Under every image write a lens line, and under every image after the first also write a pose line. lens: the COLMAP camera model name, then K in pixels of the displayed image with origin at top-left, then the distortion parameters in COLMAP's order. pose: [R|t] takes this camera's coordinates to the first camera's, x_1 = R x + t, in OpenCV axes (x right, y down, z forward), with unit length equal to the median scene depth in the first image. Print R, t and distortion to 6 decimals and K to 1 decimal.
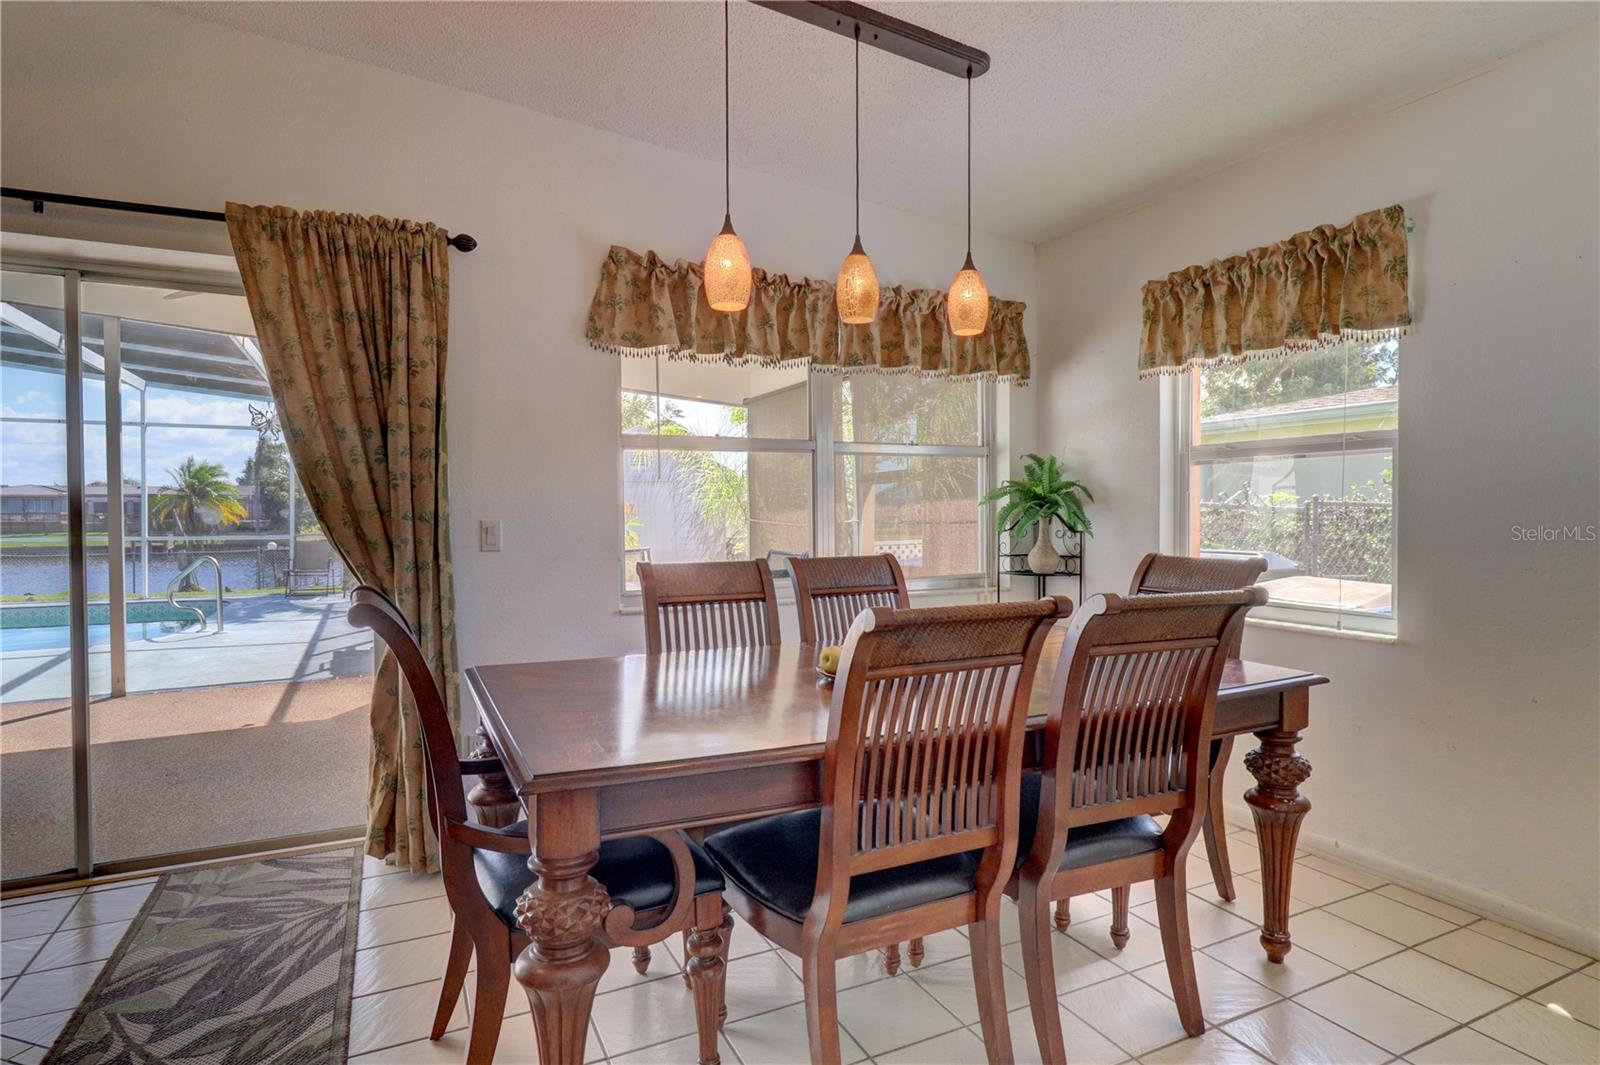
lens RADIAL K [[856.5, 0, 808.6], [0, 856.5, 526.6], [0, 0, 1]] dist [0.004387, -0.001720]
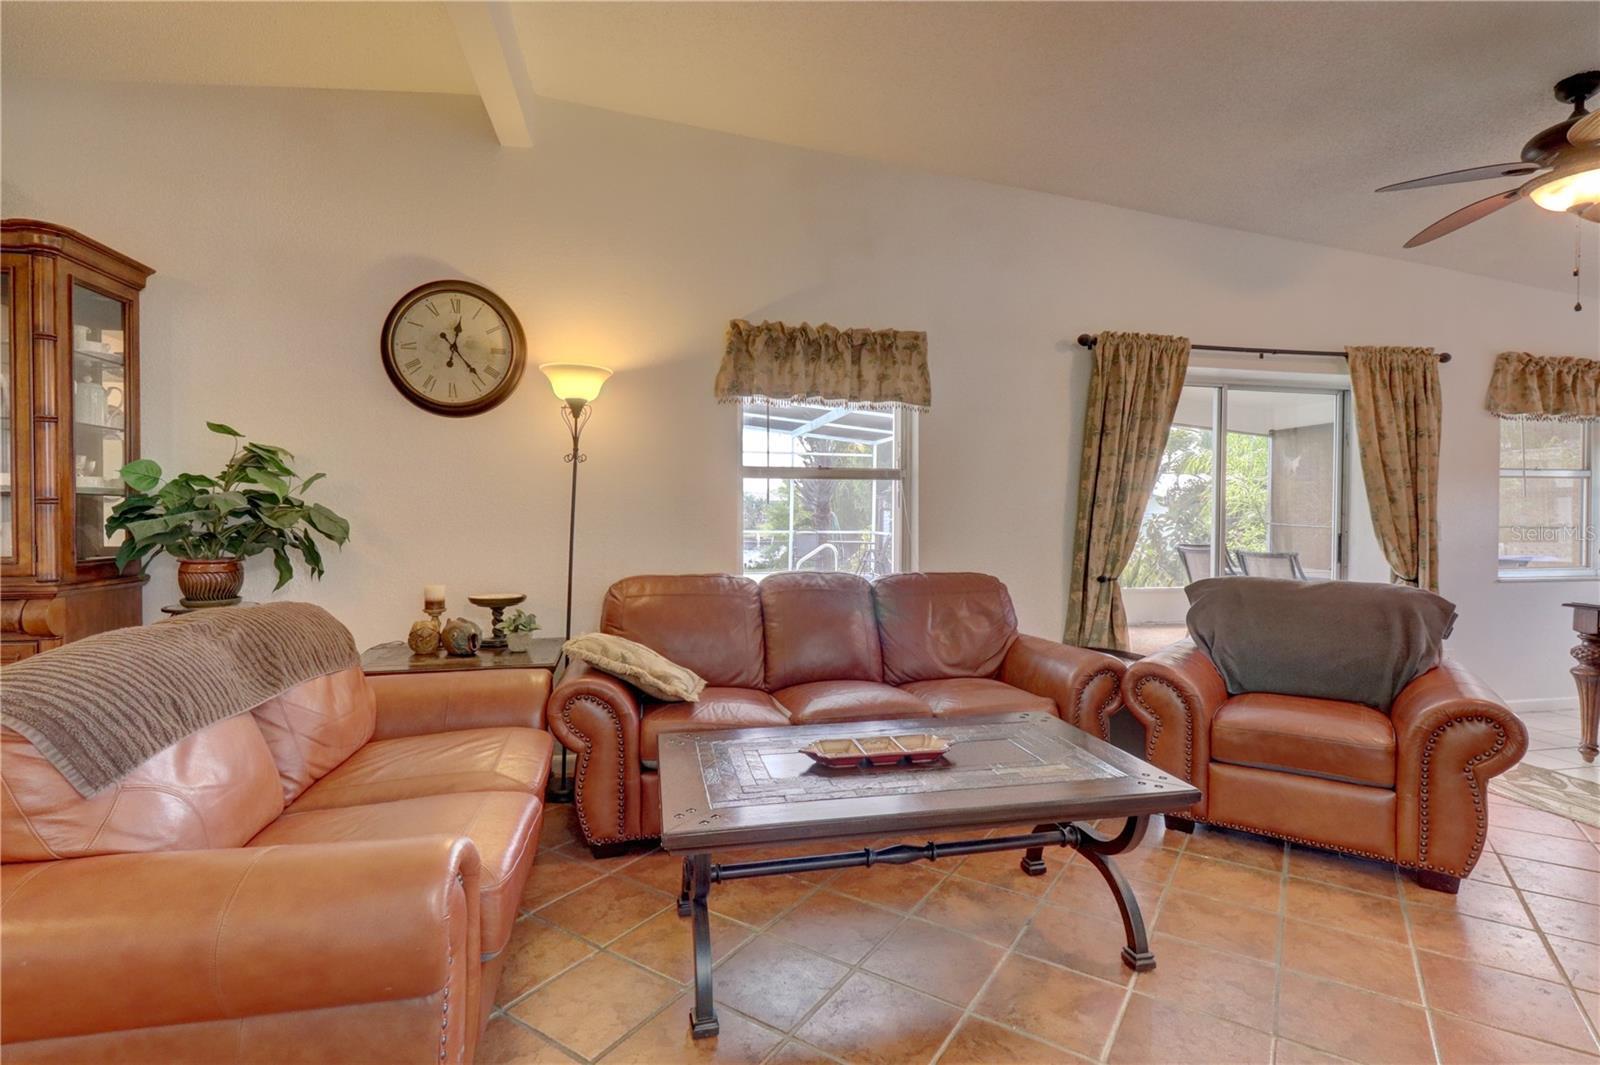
lens RADIAL K [[755.5, 0, 808.1], [0, 755.5, 529.5], [0, 0, 1]] dist [-0.000391, 0.000189]
pose [[0.968335, 0.015430, -0.249177, -1.296244], [-0.014908, 0.999881, 0.003983, 0.021796], [0.249209, -0.000142, 0.968450, -0.790770]]
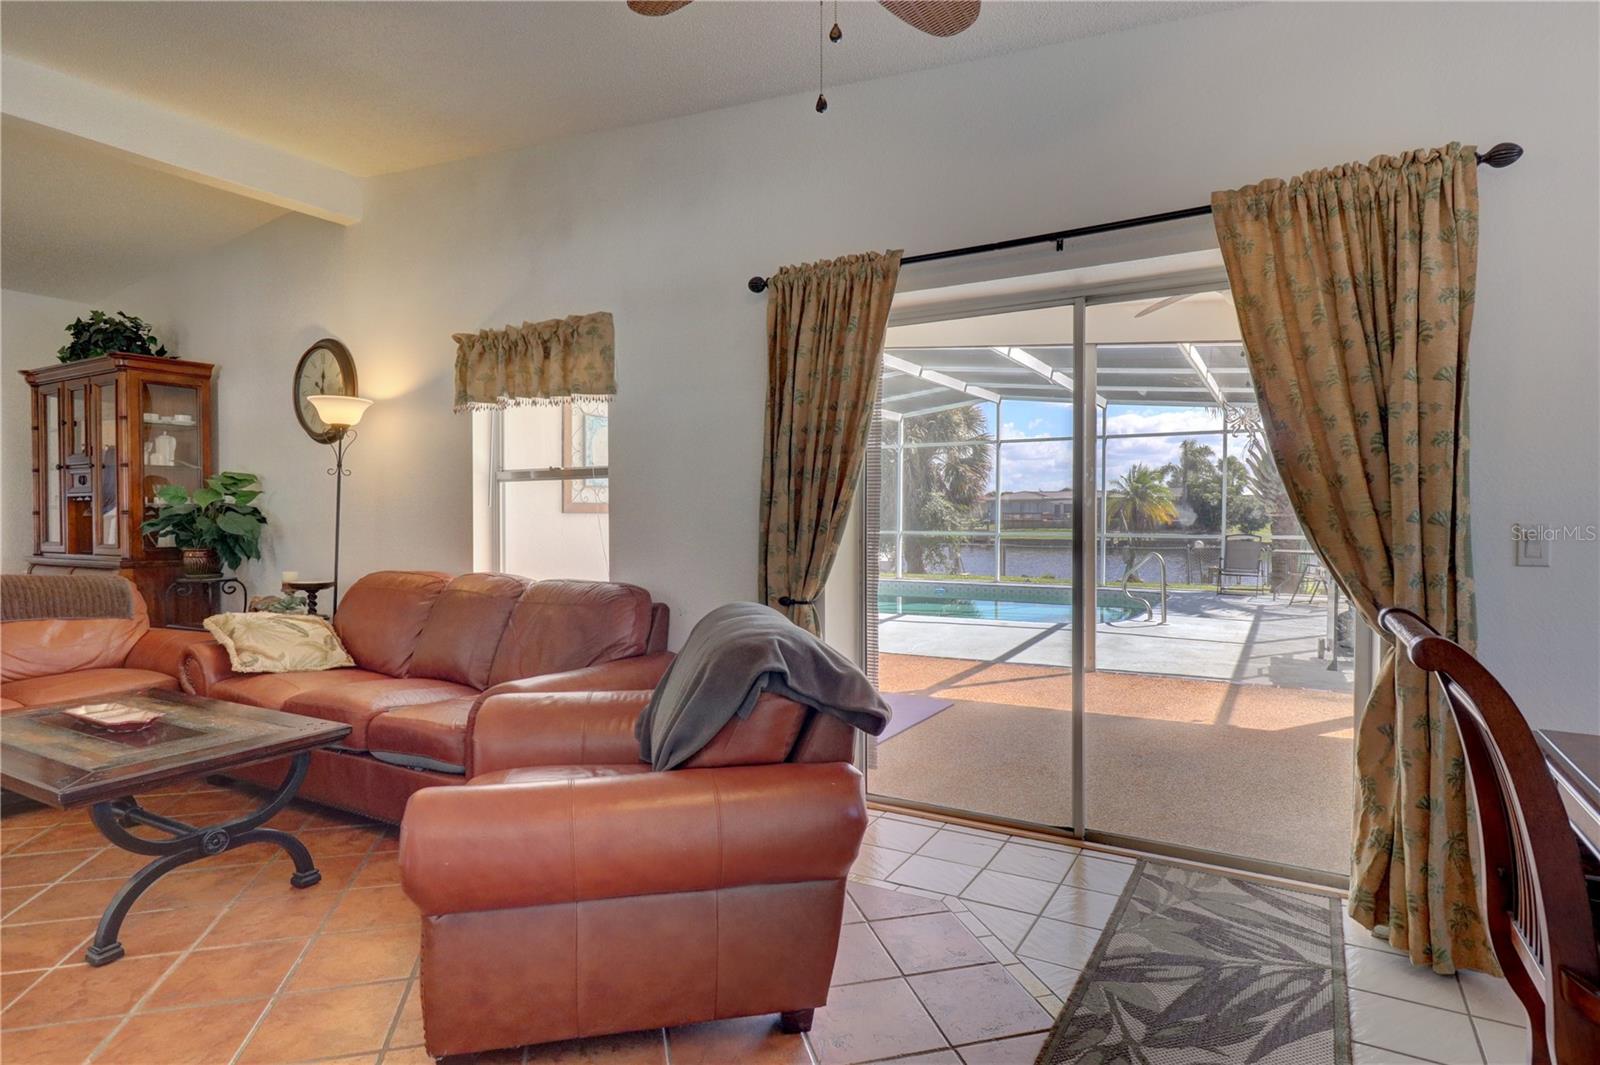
lens RADIAL K [[856.5, 0, 808.6], [0, 856.5, 526.6], [0, 0, 1]] dist [0.004387, -0.001720]
pose [[0.554871, 0.014551, -0.831809, -0.112957], [-0.015060, 0.999859, 0.007445, -0.001383], [0.831800, 0.008396, 0.555012, 0.081268]]
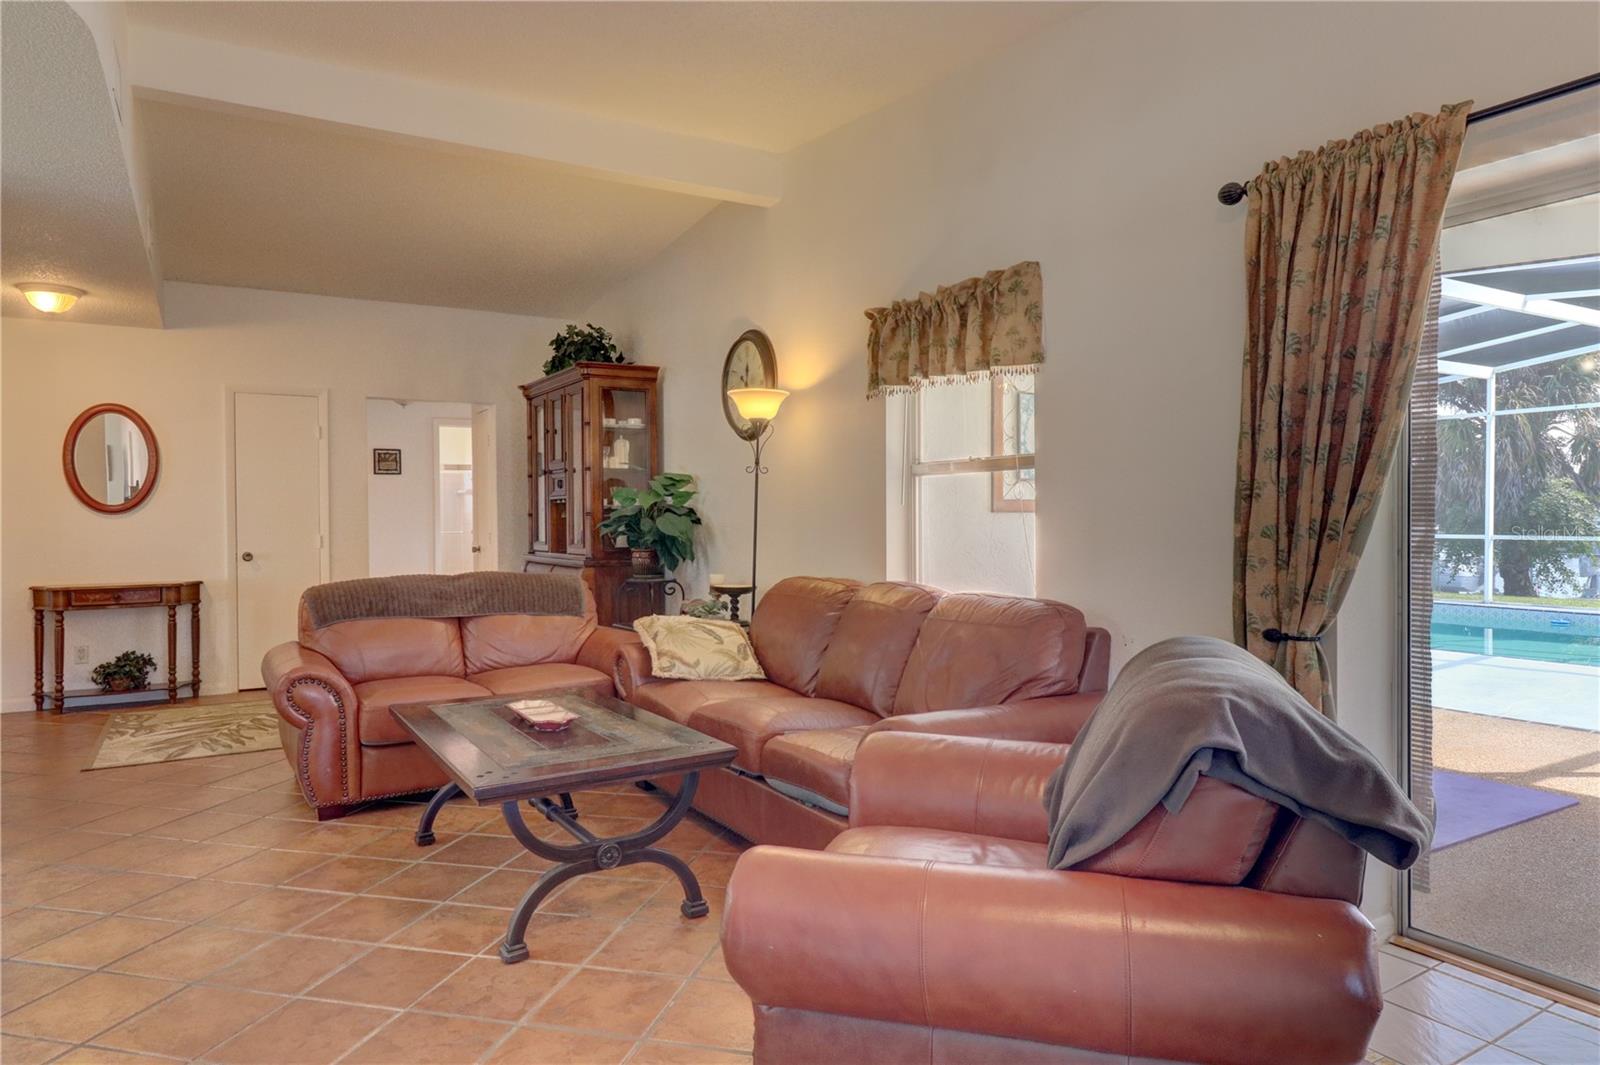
lens RADIAL K [[992.6, 0, 804.6], [0, 992.6, 526.4], [0, 0, 1]] dist [0.003257, -0.000391]
pose [[0.088054, 0.014108, -0.996016, -0.190170], [-0.011302, 0.999849, 0.013163, -0.002737], [0.996052, 0.010098, 0.088201, 0.170689]]
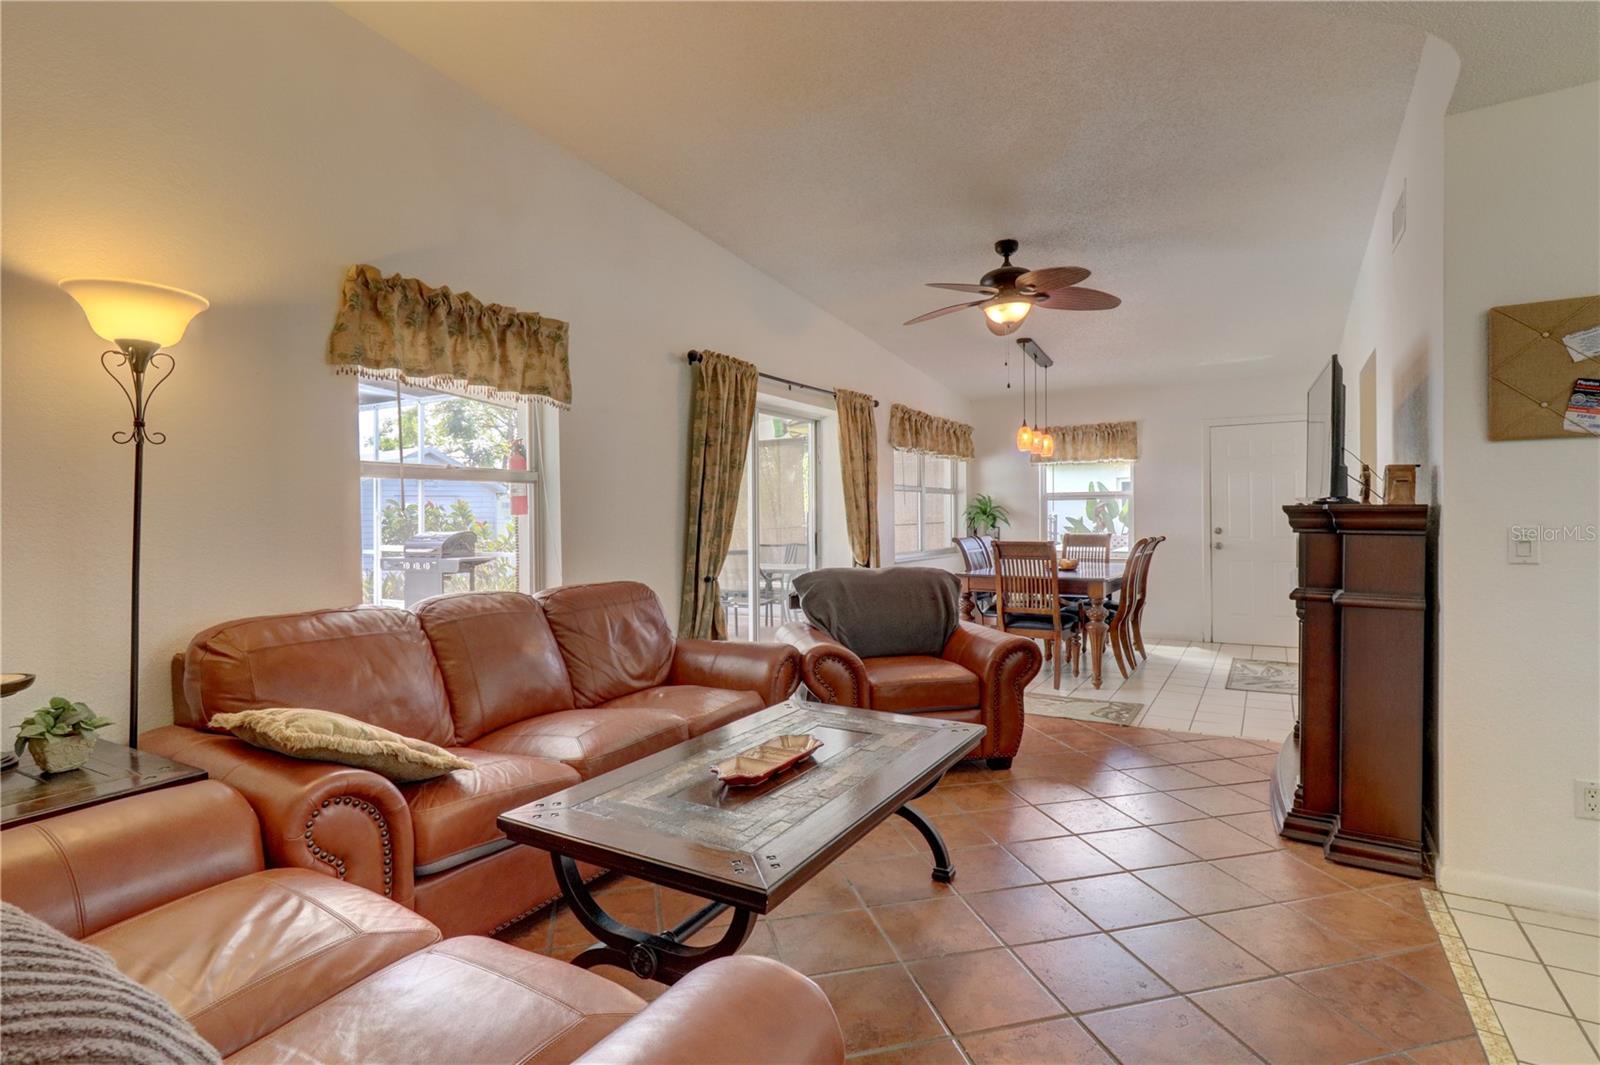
lens RADIAL K [[777.6, 0, 800.0], [0, 777.6, 532.5], [0, 0, 1]] dist [-0.002689, -0.000483]
pose [[0.842307, -0.010860, 0.538889, -1.802703], [0.012881, 0.999917, 0.000018, 0.019854], [-0.538844, 0.006926, 0.842377, -0.708804]]
